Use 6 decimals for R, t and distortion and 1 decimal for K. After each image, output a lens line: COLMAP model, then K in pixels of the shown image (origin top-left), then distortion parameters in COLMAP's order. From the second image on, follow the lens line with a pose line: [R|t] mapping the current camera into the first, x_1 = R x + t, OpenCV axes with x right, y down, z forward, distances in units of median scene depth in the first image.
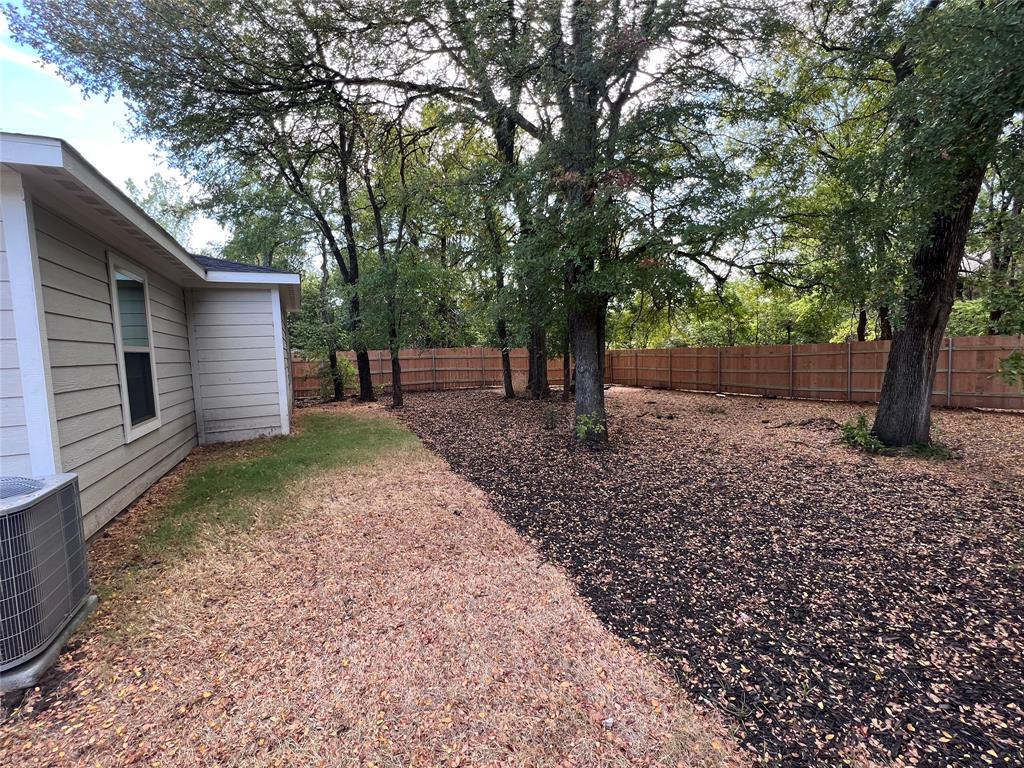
lens RADIAL K [[455.7, 0, 512.7], [0, 455.7, 380.8], [0, 0, 1]] dist [-0.004238, 0.001809]
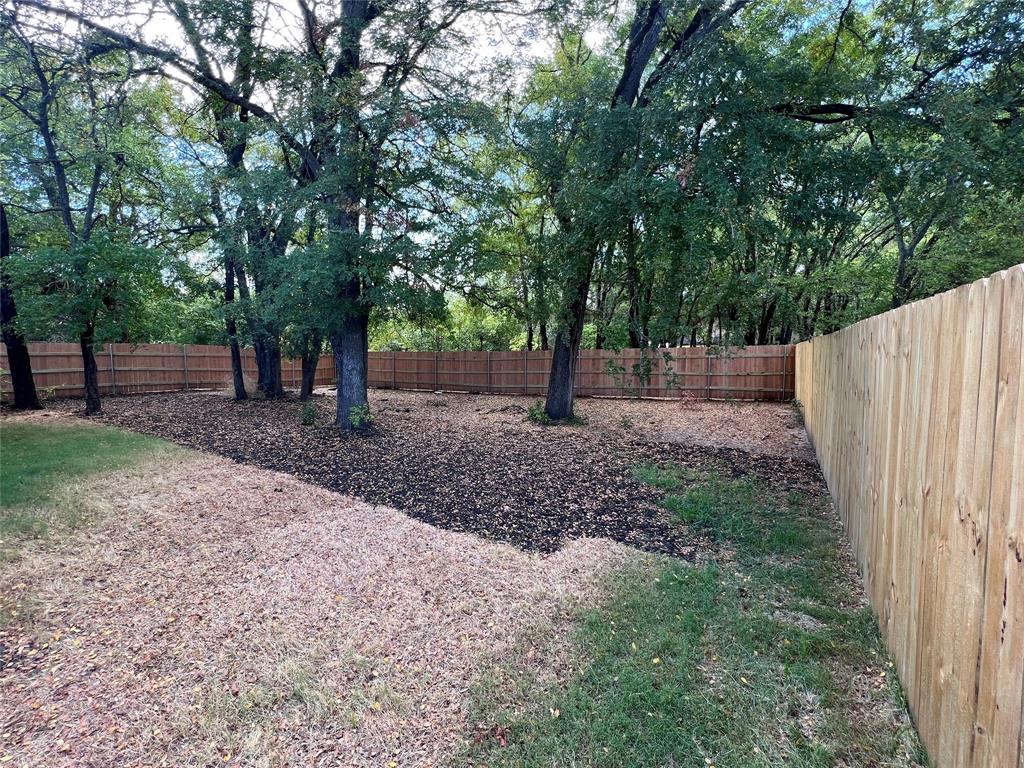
lens RADIAL K [[455.7, 0, 511.1], [0, 455.7, 384.5], [0, 0, 1]] dist [-0.004238, 0.001809]
pose [[0.810411, -0.013077, 0.585715, -0.179623], [0.012462, 0.999909, 0.005081, 0.015379], [-0.585729, 0.003182, 0.810501, -0.153950]]
